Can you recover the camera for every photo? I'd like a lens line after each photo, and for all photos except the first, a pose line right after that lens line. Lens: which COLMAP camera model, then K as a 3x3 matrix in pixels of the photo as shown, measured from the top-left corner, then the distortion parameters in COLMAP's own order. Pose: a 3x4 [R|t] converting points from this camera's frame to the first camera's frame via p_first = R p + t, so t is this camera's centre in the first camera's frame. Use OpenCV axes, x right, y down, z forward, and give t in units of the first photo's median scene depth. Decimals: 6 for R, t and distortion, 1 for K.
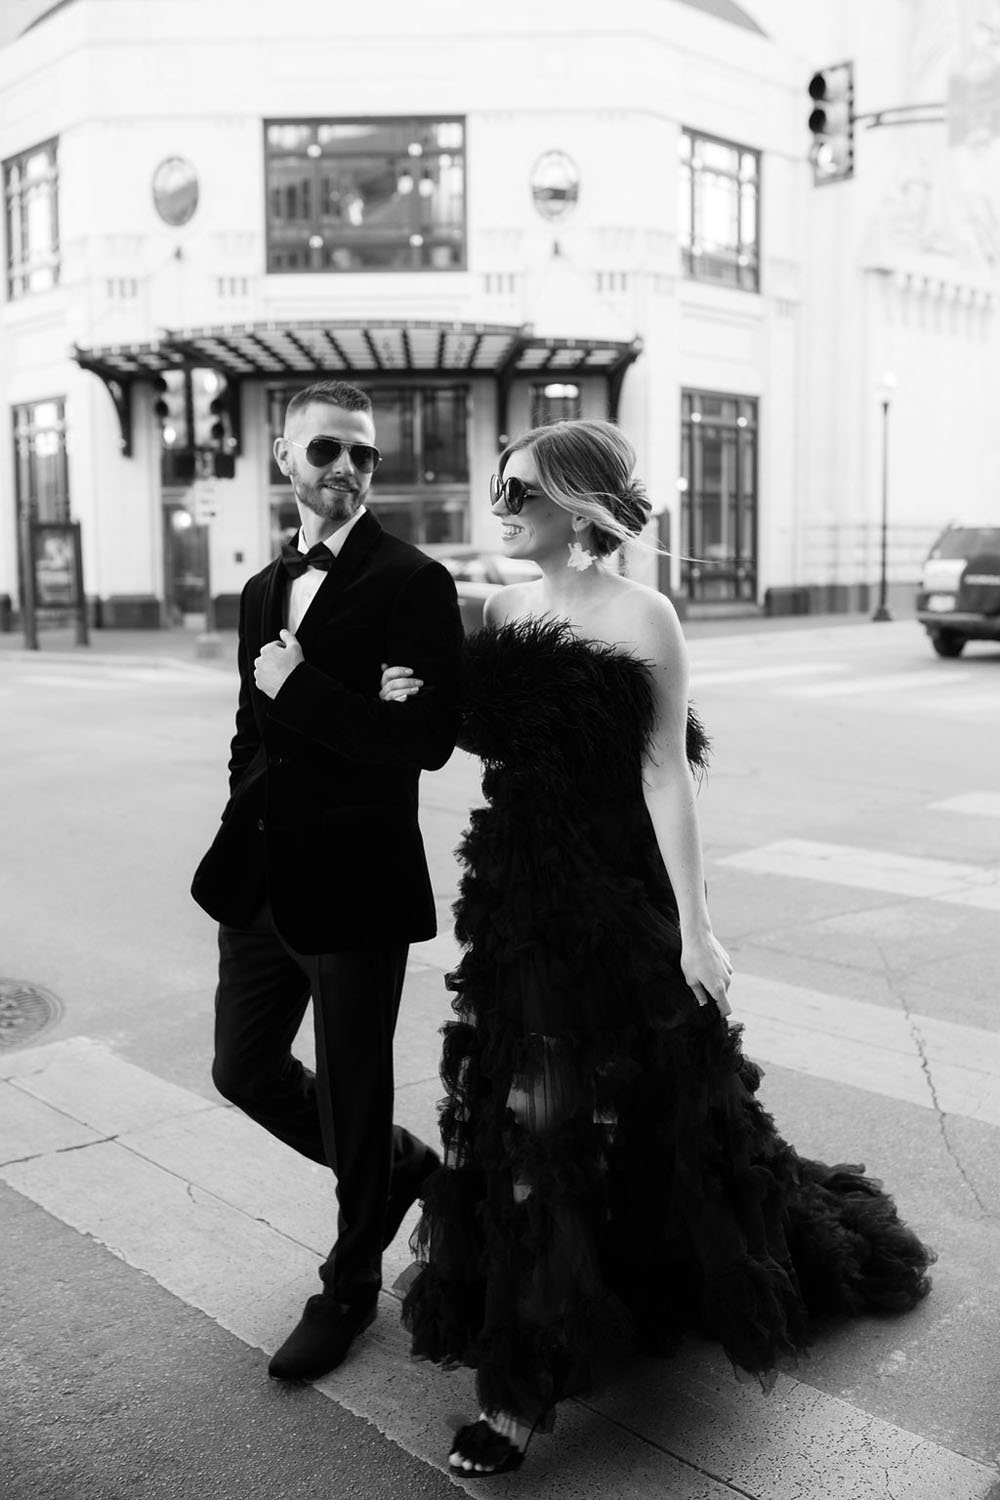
lens RADIAL K [[1407.0, 0, 496.3], [0, 1407.0, 723.0], [0, 0, 1]] dist [-0.033968, 0.009161]
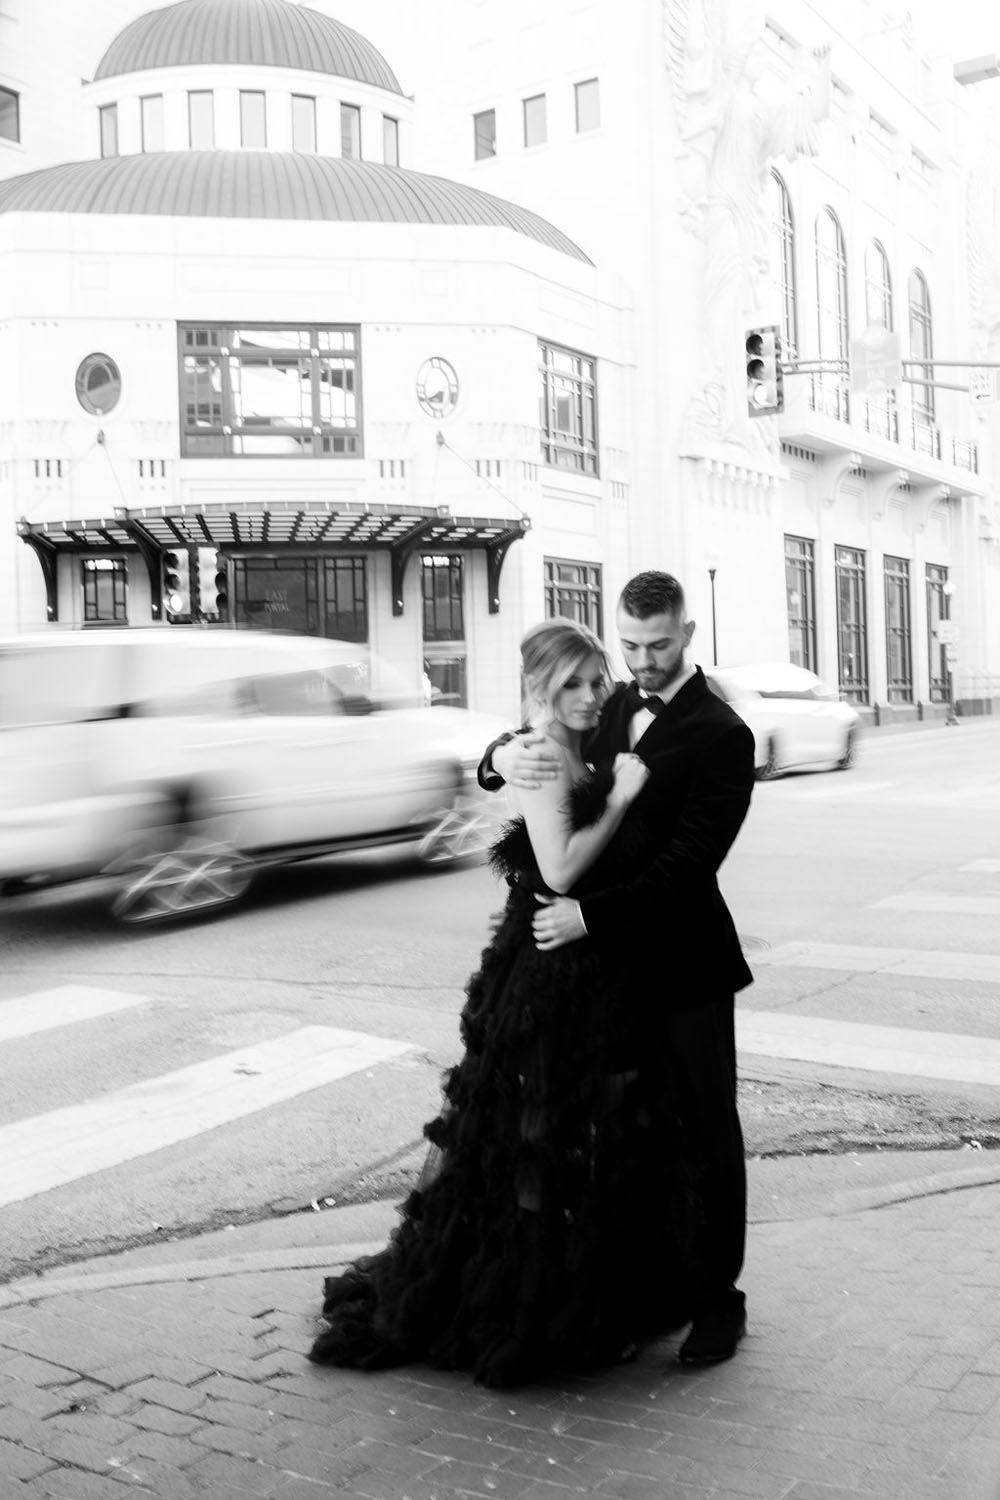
lens RADIAL K [[1407.0, 0, 496.3], [0, 1407.0, 723.0], [0, 0, 1]] dist [-0.033968, 0.009161]
pose [[0.981184, -0.022532, 0.191755, -0.137827], [0.043442, 0.993465, -0.105551, 0.016986], [-0.188124, 0.111895, 0.975750, -0.109968]]
